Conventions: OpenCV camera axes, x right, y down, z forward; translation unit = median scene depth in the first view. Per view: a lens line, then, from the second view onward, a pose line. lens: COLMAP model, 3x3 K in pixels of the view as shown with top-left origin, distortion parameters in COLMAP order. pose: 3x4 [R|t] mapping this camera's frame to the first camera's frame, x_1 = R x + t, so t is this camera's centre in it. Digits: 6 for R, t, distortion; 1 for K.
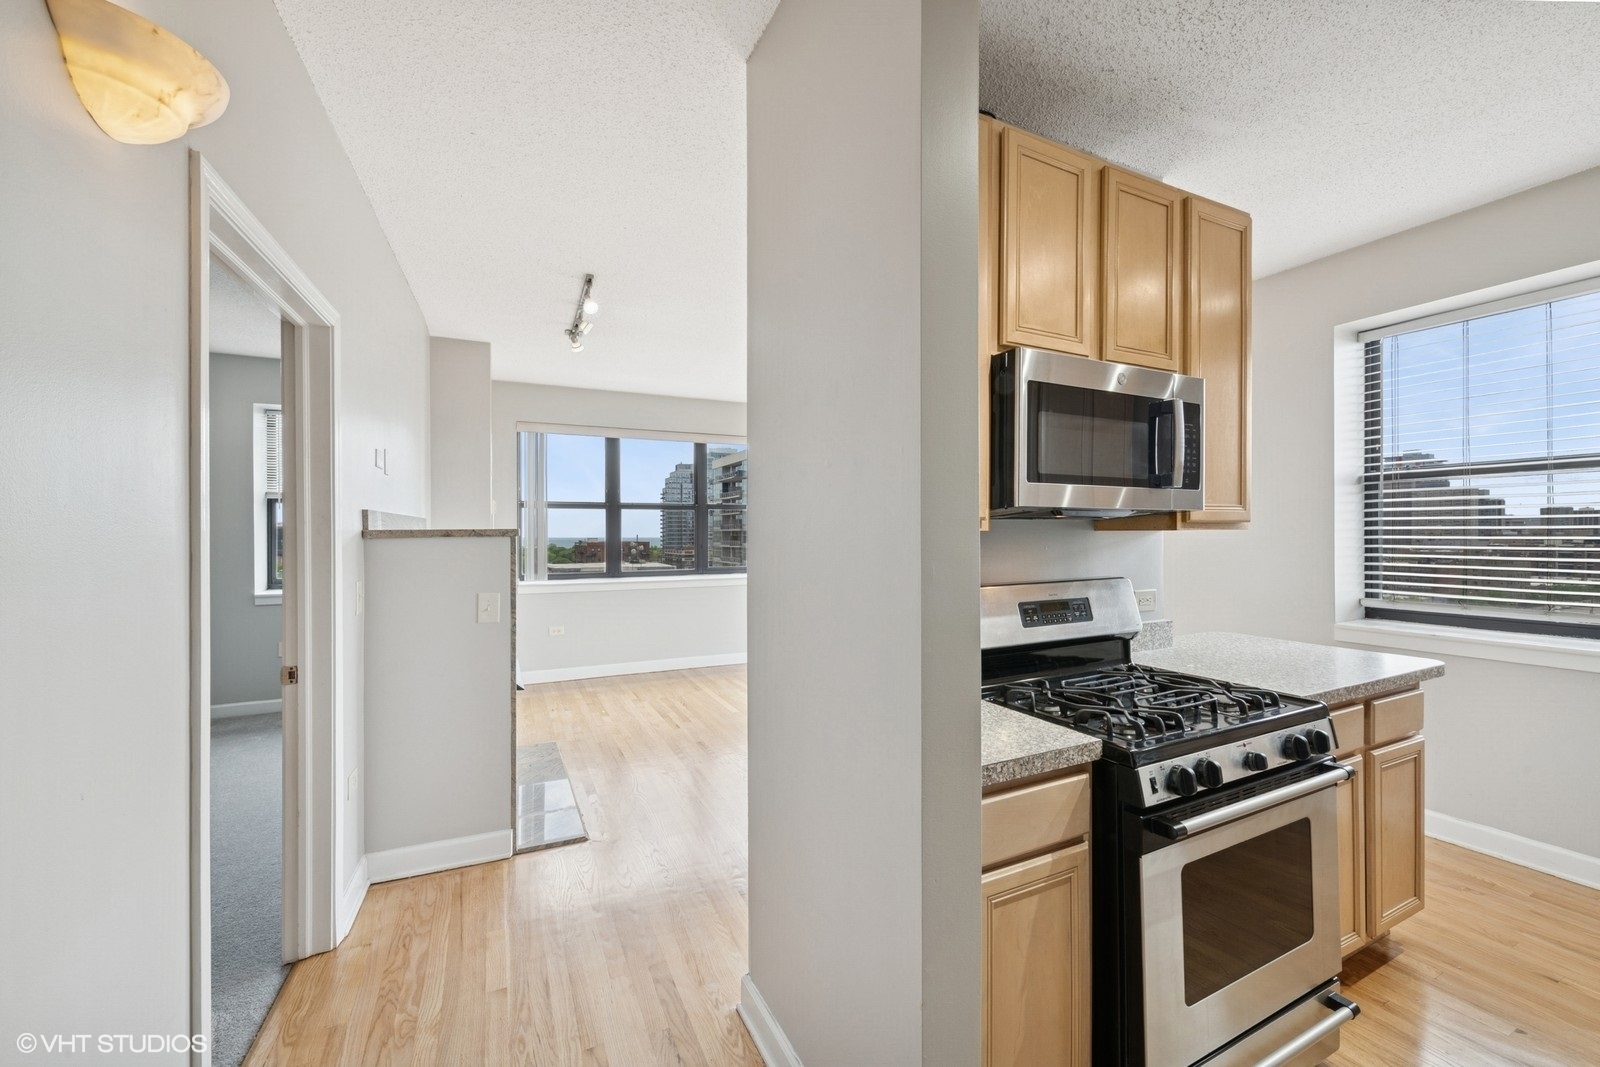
lens RADIAL K [[632.6, 0, 806.1], [0, 632.6, 536.7], [0, 0, 1]] dist [-0.010137, 0.000176]
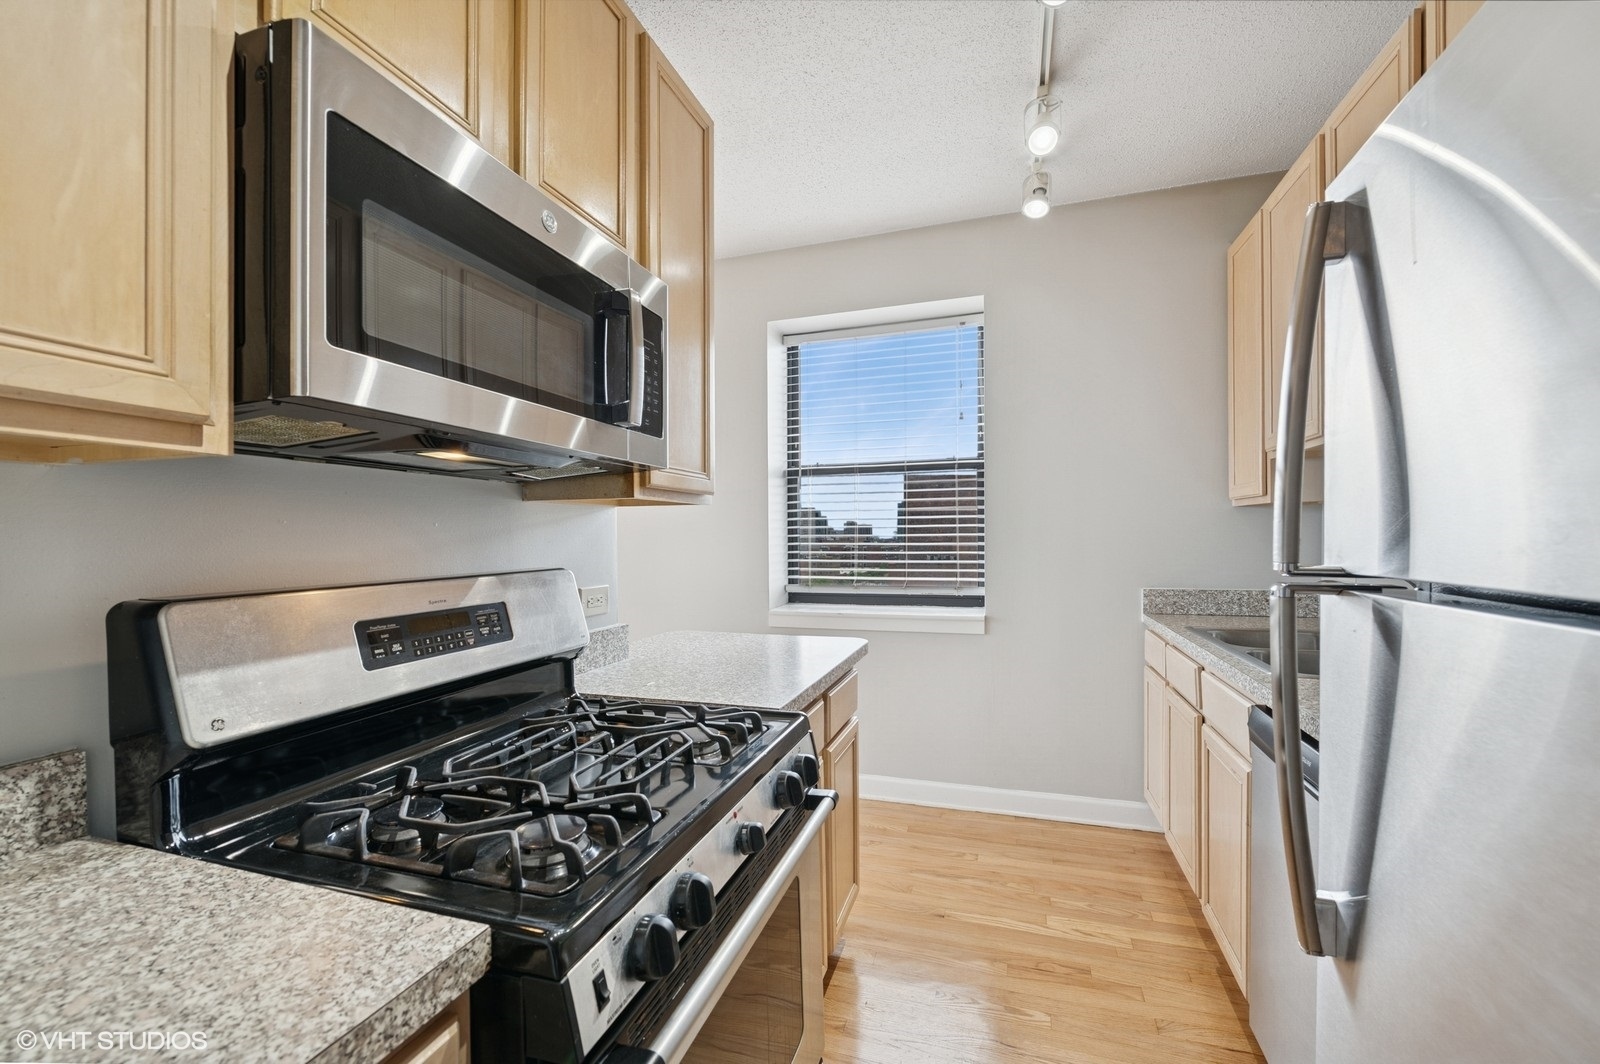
lens RADIAL K [[646.7, 0, 803.9], [0, 646.7, 538.2], [0, 0, 1]] dist [0.007344, -0.005404]
pose [[0.699288, -0.002686, 0.714835, 0.213505], [0.006502, 0.999975, -0.002603, 0.040328], [-0.714810, 0.006469, 0.699288, 0.375611]]
